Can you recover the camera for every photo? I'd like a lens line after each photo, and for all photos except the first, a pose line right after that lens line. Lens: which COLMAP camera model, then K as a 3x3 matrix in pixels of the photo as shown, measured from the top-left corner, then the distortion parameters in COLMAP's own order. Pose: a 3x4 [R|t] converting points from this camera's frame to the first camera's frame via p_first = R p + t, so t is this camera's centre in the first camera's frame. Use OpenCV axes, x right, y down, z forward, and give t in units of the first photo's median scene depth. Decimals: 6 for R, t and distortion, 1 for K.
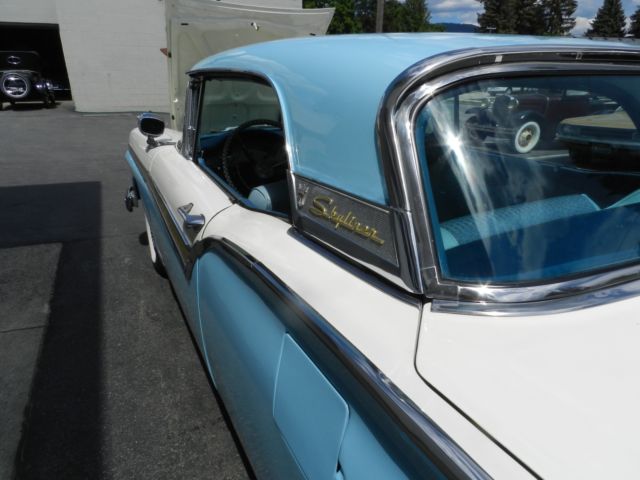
lens RADIAL K [[428.0, 0, 321.2], [0, 428.0, 246.2], [0, 0, 1]] dist [0.023800, -0.007528]
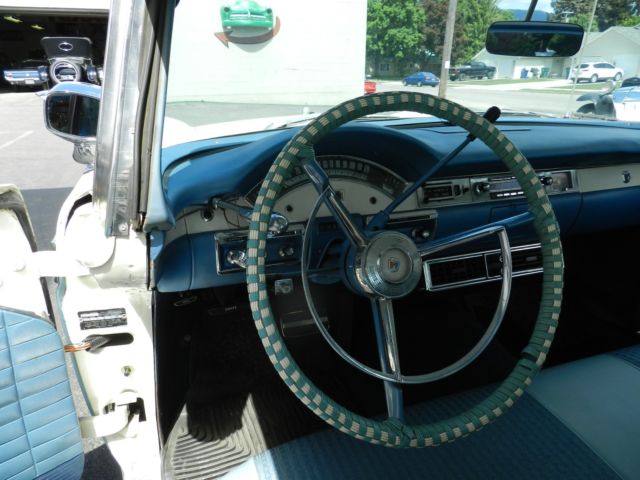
lens RADIAL K [[428.0, 0, 322.7], [0, 428.0, 237.2], [0, 0, 1]] dist [0.023800, -0.007528]
pose [[0.993067, 0.035126, -0.112178, -0.087637], [-0.034989, 0.999383, 0.003194, -0.116497], [0.112221, 0.000753, 0.993683, 0.418085]]
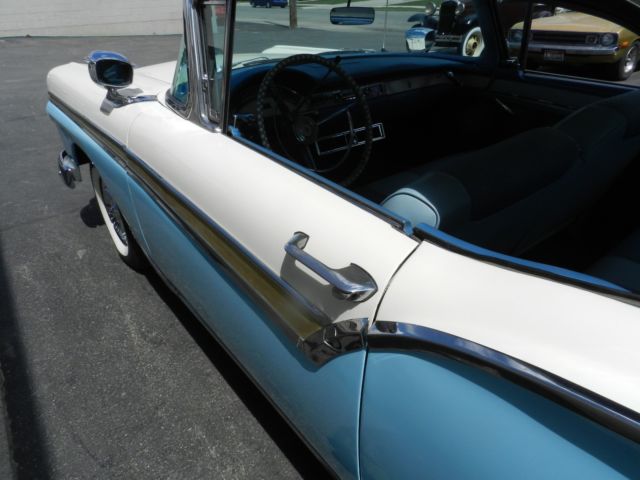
lens RADIAL K [[428.0, 0, 321.5], [0, 428.0, 241.2], [0, 0, 1]] dist [0.023800, -0.007528]
pose [[0.978965, -0.128313, 0.158632, -0.142703], [0.100446, 0.979842, 0.172685, -0.070929], [-0.177592, -0.153118, 0.972119, 0.176958]]
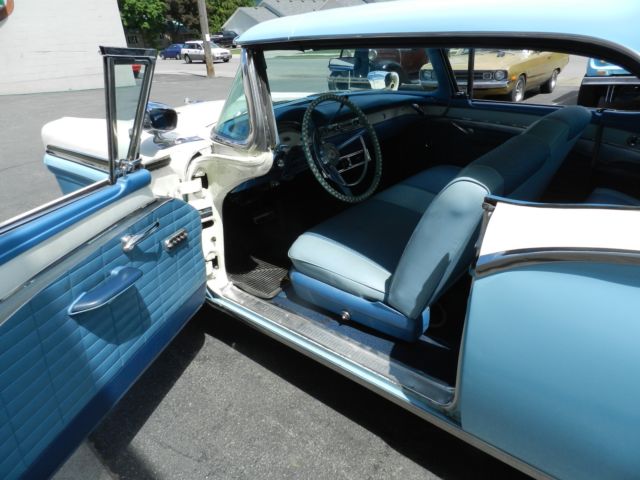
lens RADIAL K [[428.0, 0, 321.6], [0, 428.0, 242.9], [0, 0, 1]] dist [0.023800, -0.007528]
pose [[0.917290, -0.220293, 0.331739, -0.279385], [0.193472, 0.974662, 0.112259, -0.062902], [-0.348063, -0.038792, 0.936668, 0.122331]]
